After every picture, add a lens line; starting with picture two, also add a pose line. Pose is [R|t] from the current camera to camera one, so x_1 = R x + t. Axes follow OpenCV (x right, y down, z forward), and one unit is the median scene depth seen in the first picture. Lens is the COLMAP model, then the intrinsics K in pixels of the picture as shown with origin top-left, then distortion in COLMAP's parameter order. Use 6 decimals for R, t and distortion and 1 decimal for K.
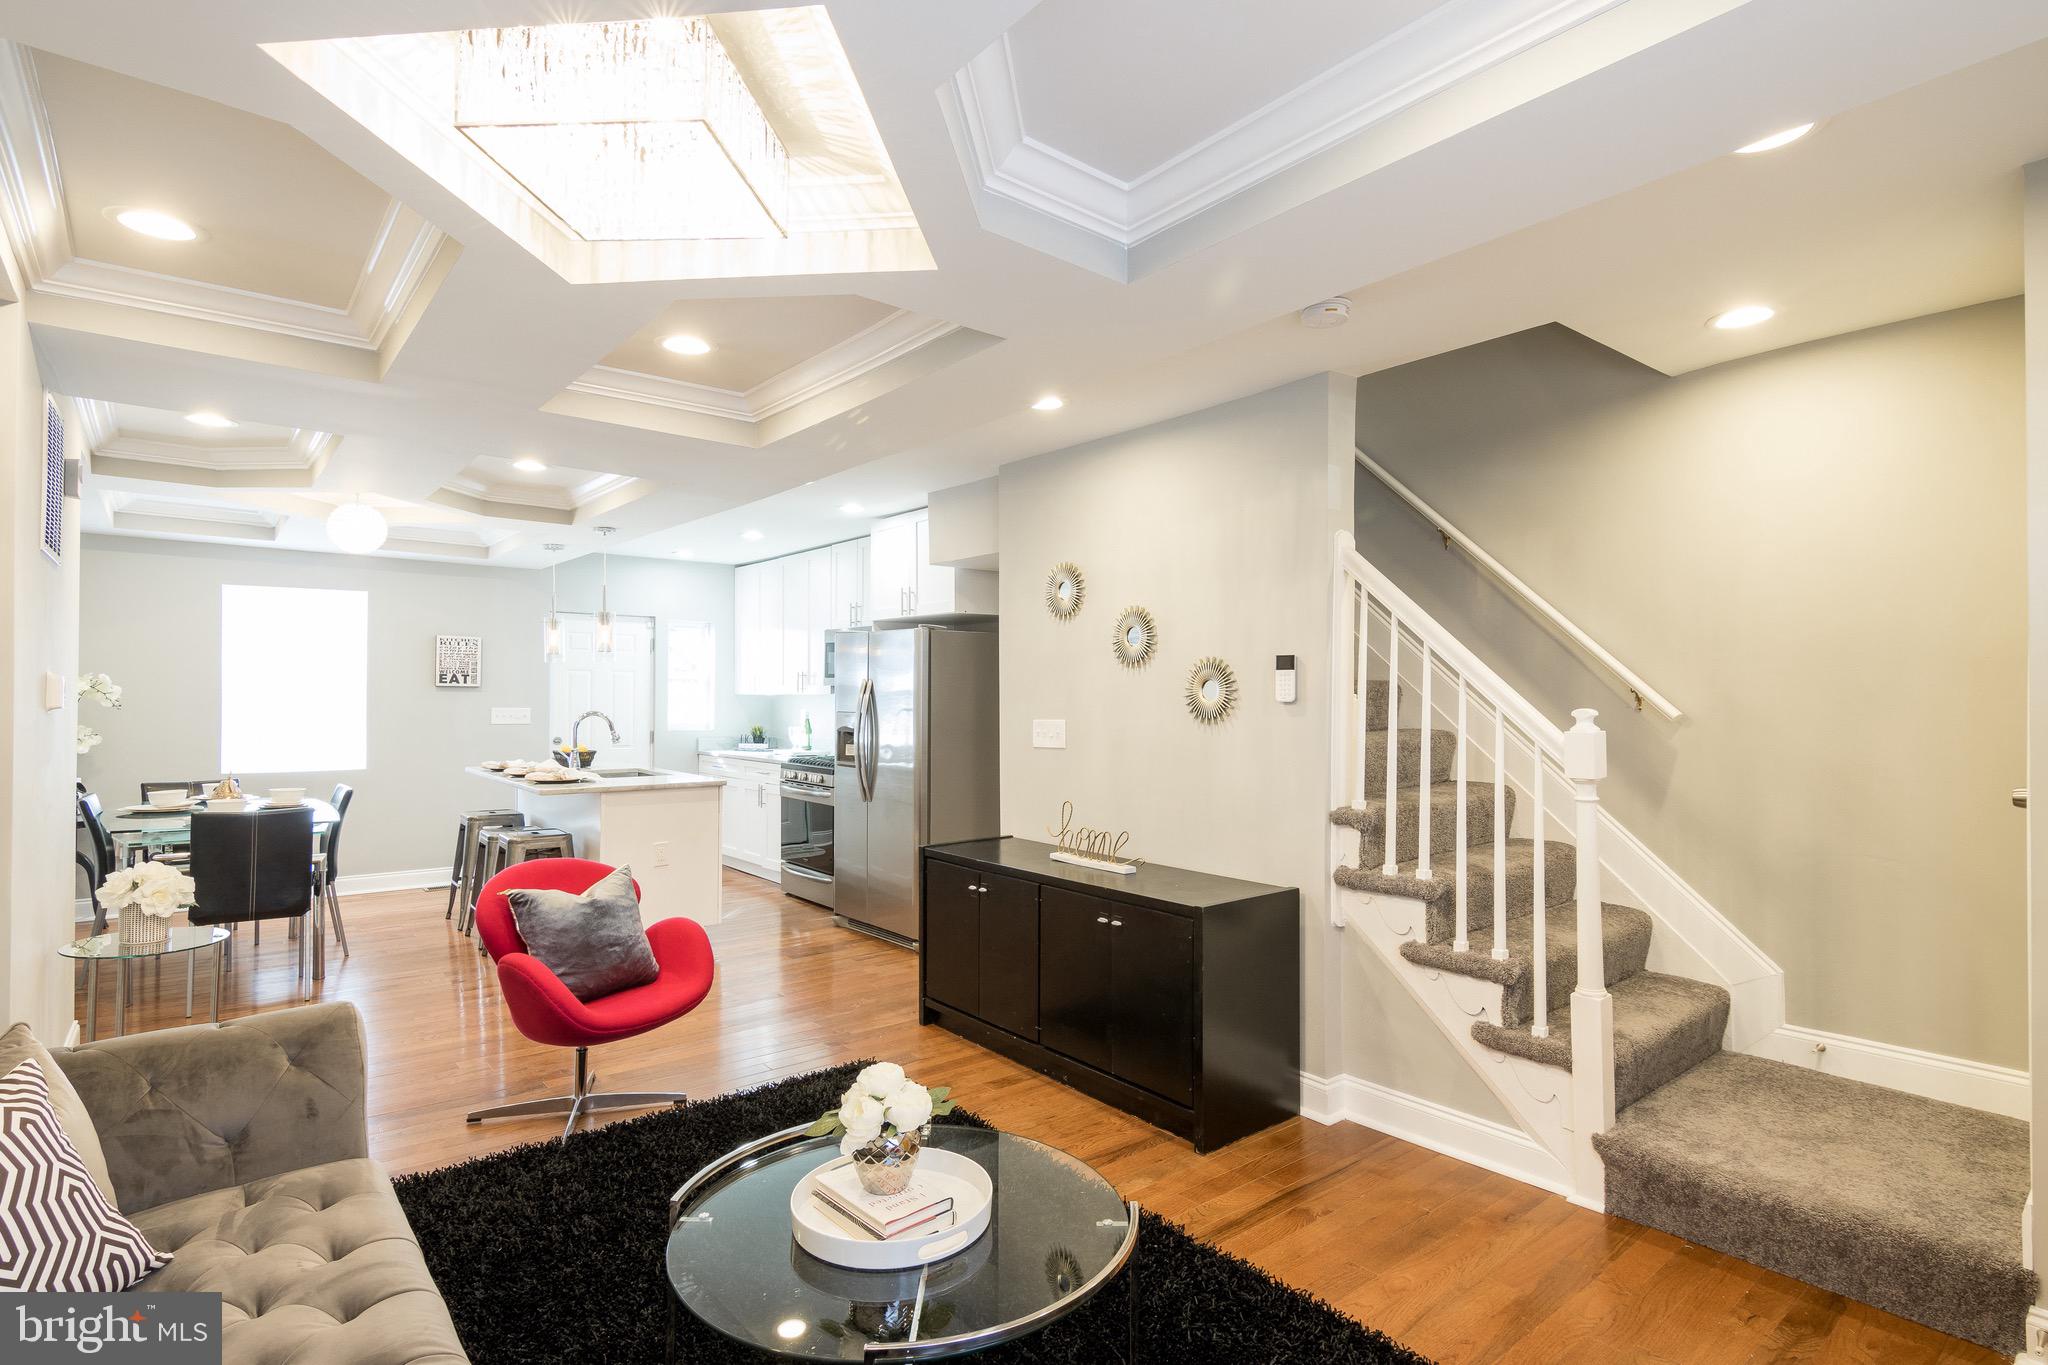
lens RADIAL K [[1030.0, 0, 1034.8], [0, 1030.0, 687.5], [0, 0, 1]] dist [0.024954, -0.012376]
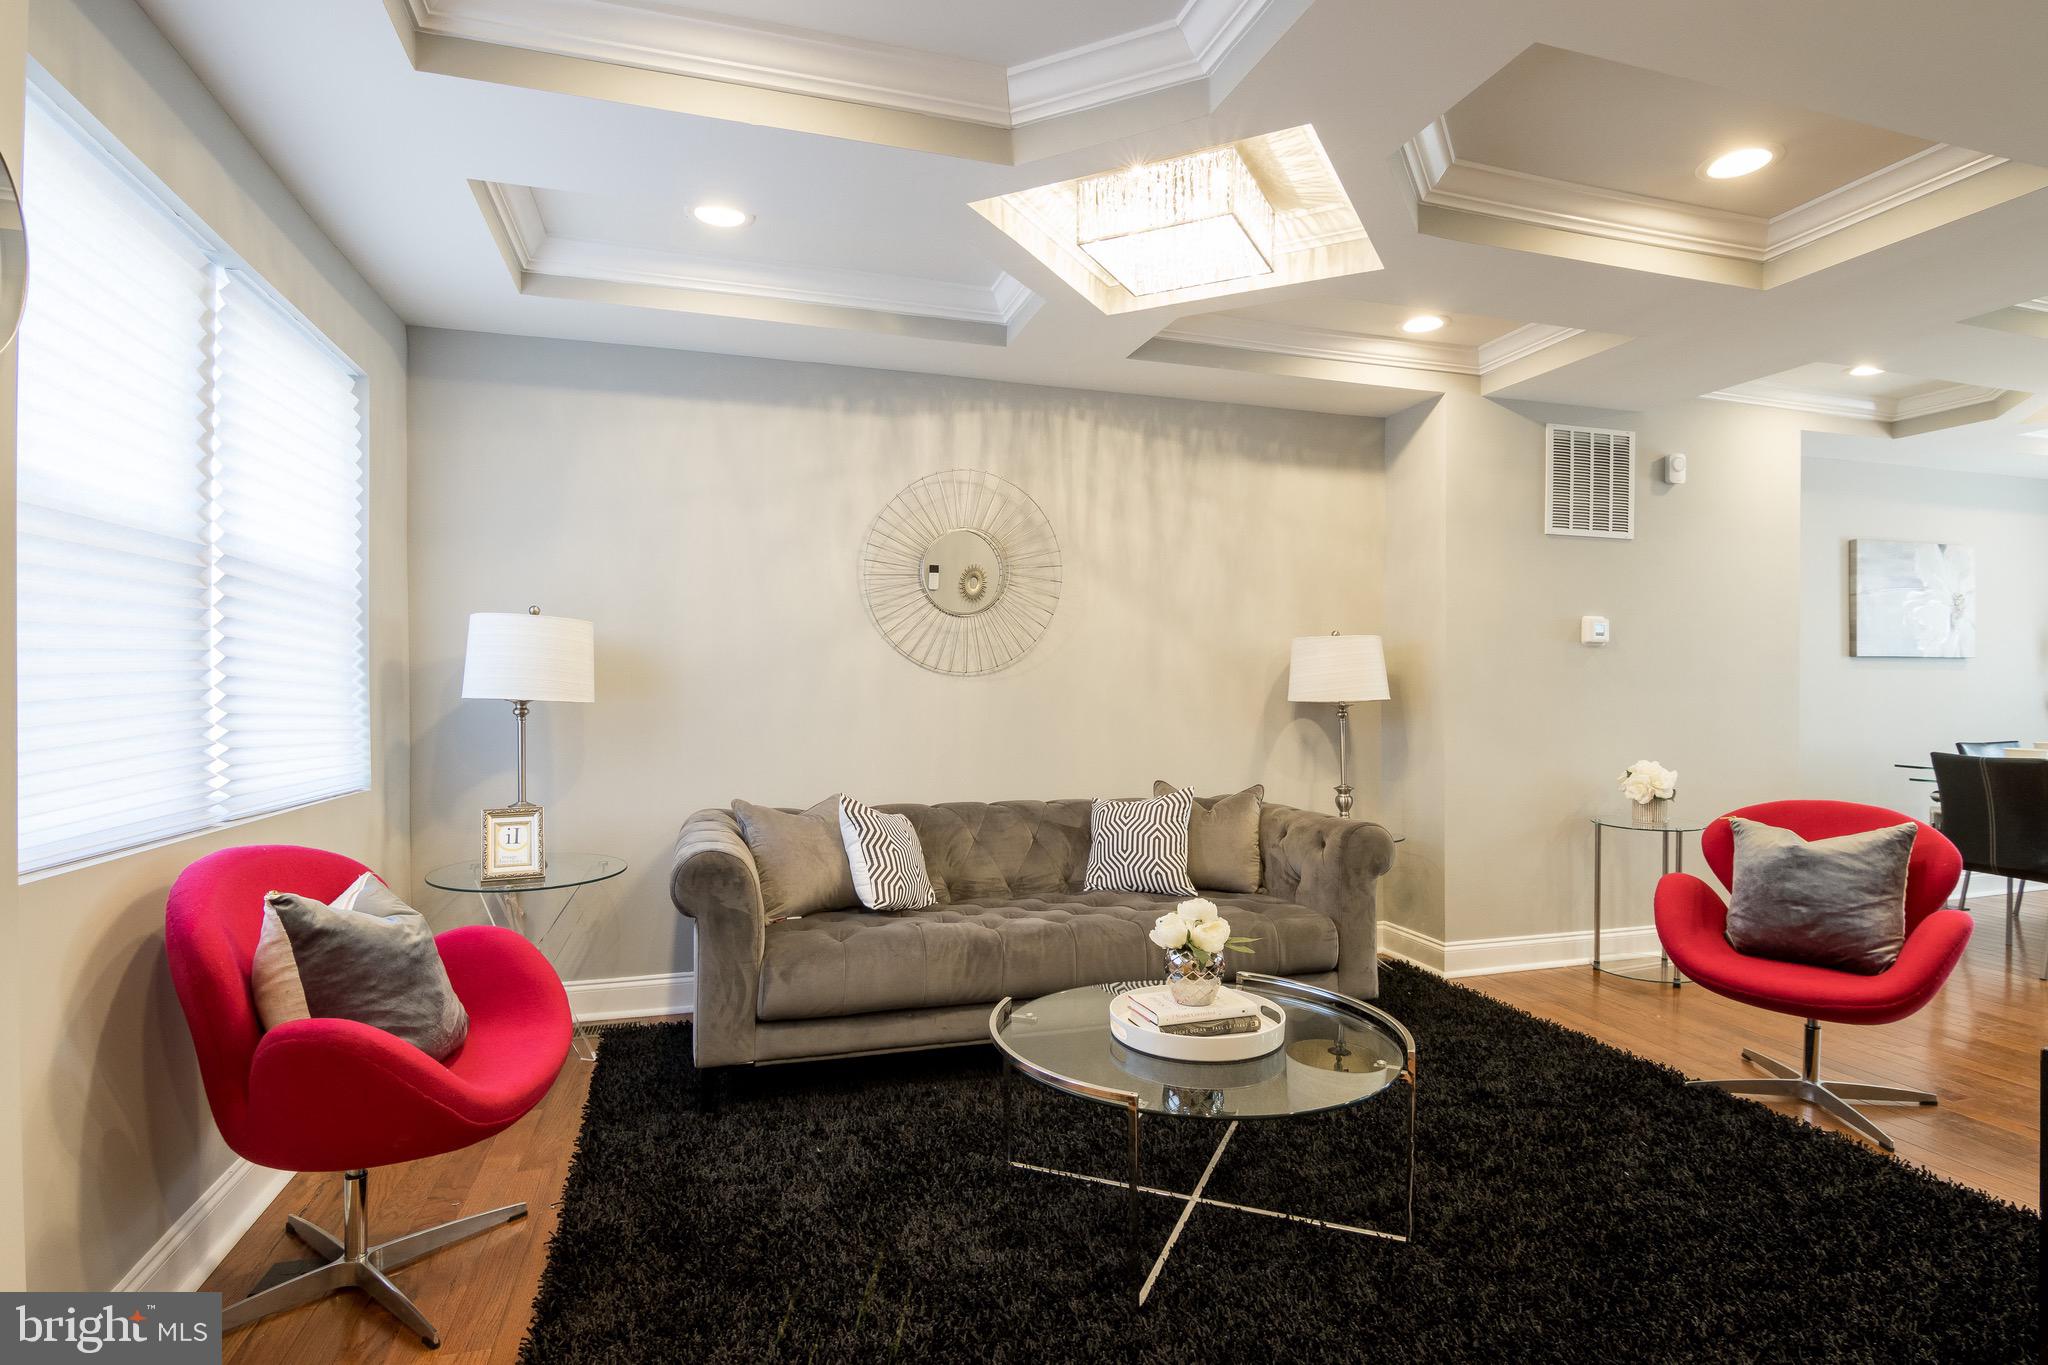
lens RADIAL K [[1051.3, 0, 1034.8], [0, 1051.3, 689.8], [0, 0, 1]] dist [0.007304, -0.016841]
pose [[-0.370958, -0.003431, -0.928643, 0.305352], [0.006351, 0.999960, -0.006232, 0.040462], [0.928628, -0.008210, -0.370921, 0.381836]]
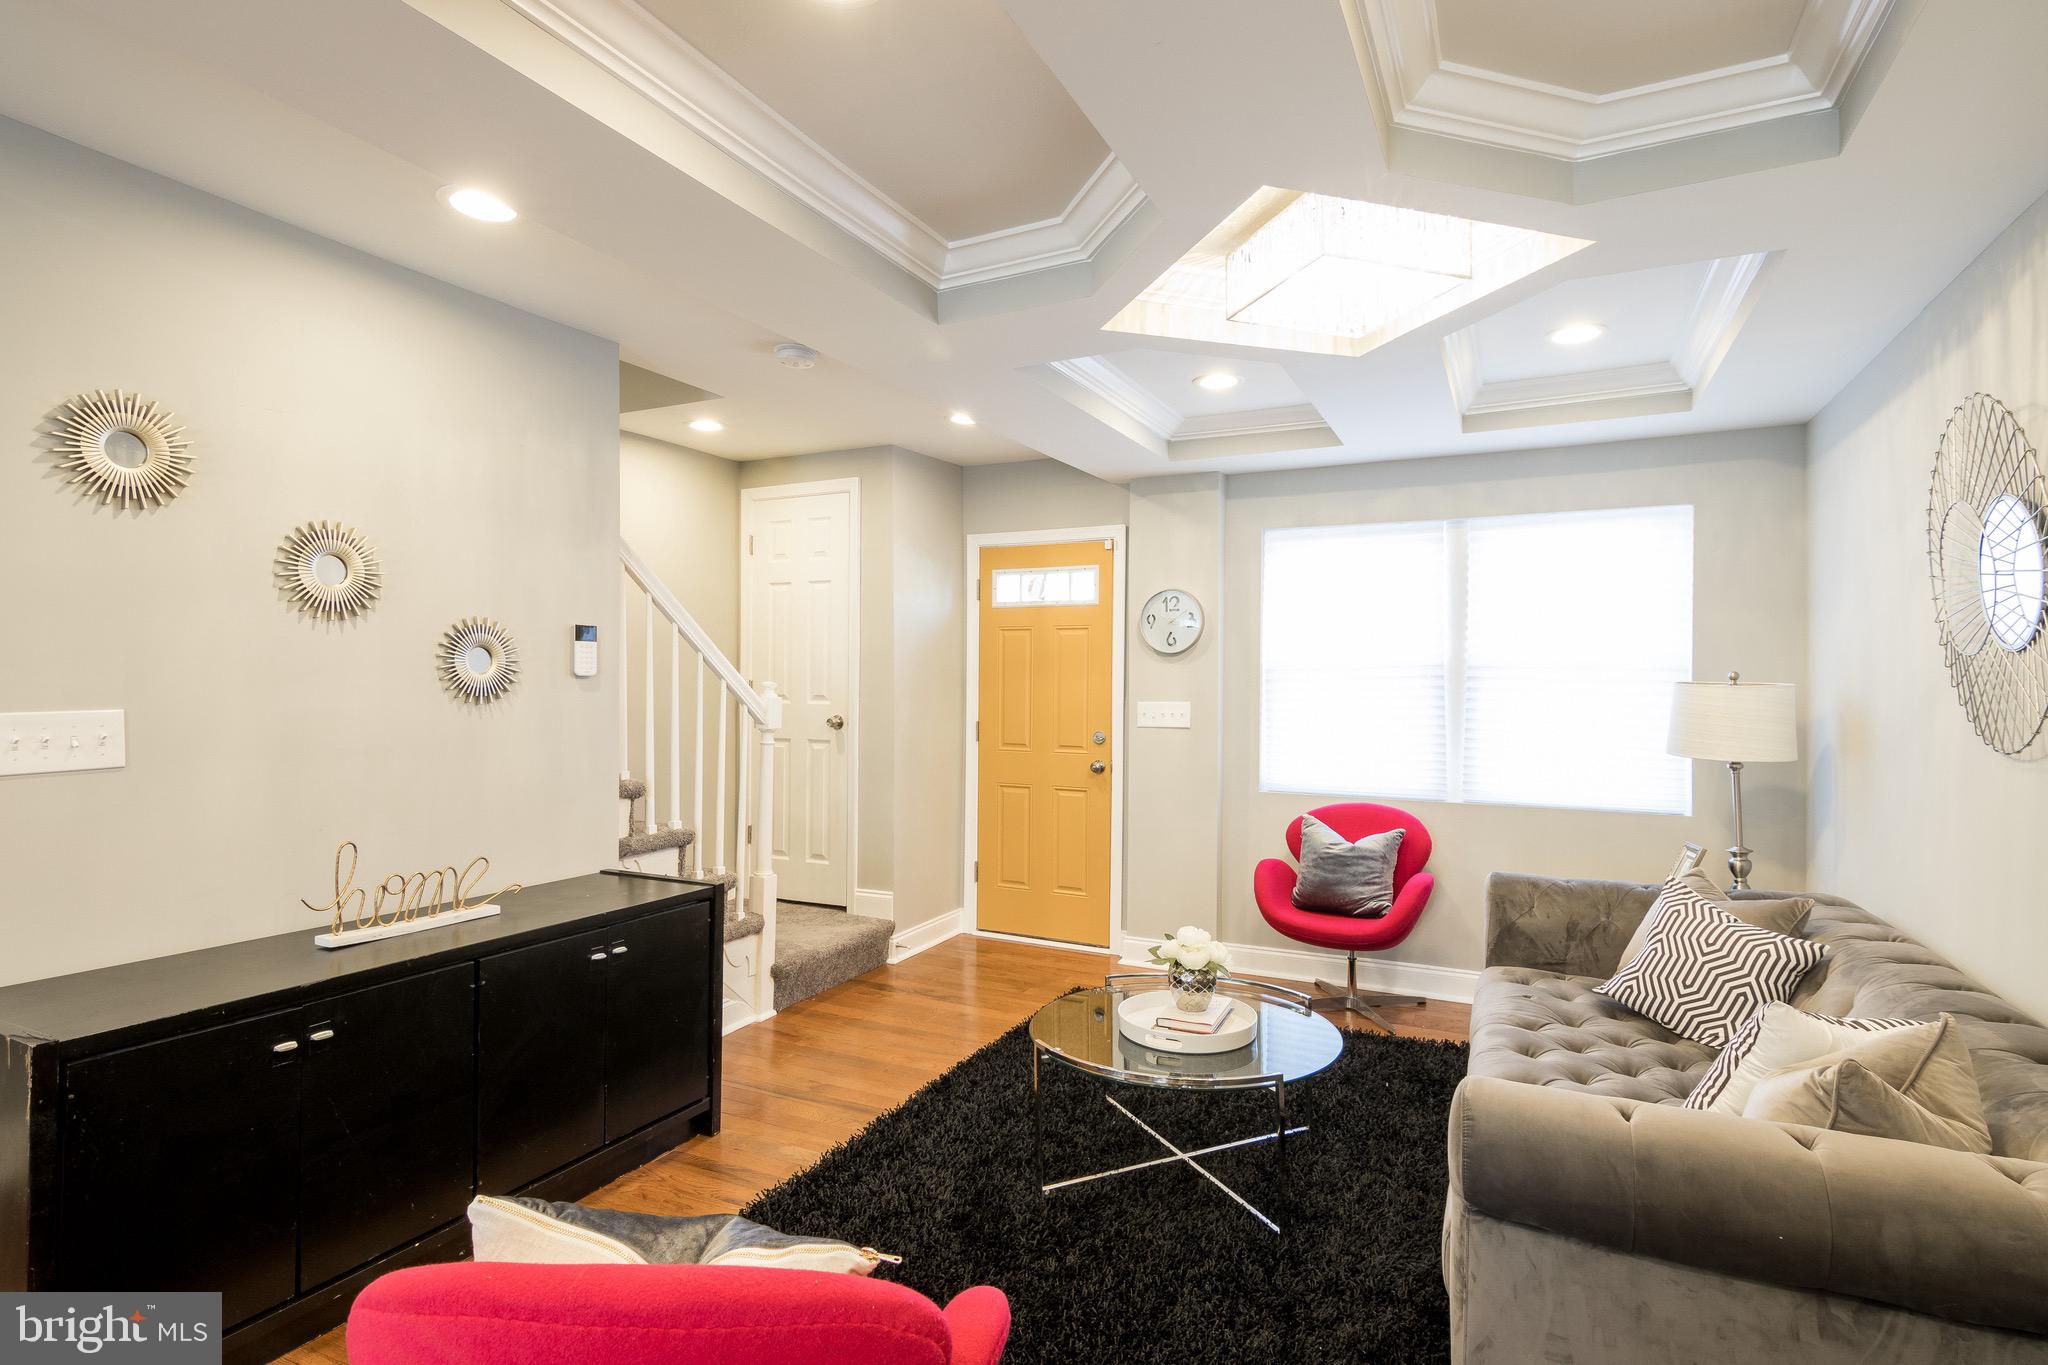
lens RADIAL K [[1030.0, 0, 1034.2], [0, 1030.0, 694.9], [0, 0, 1]] dist [0.024954, -0.012376]
pose [[-0.418414, -0.012679, 0.908168, -0.408625], [-0.013104, 0.999883, 0.007922, 0.009646], [-0.908162, -0.008586, -0.418531, 0.542588]]
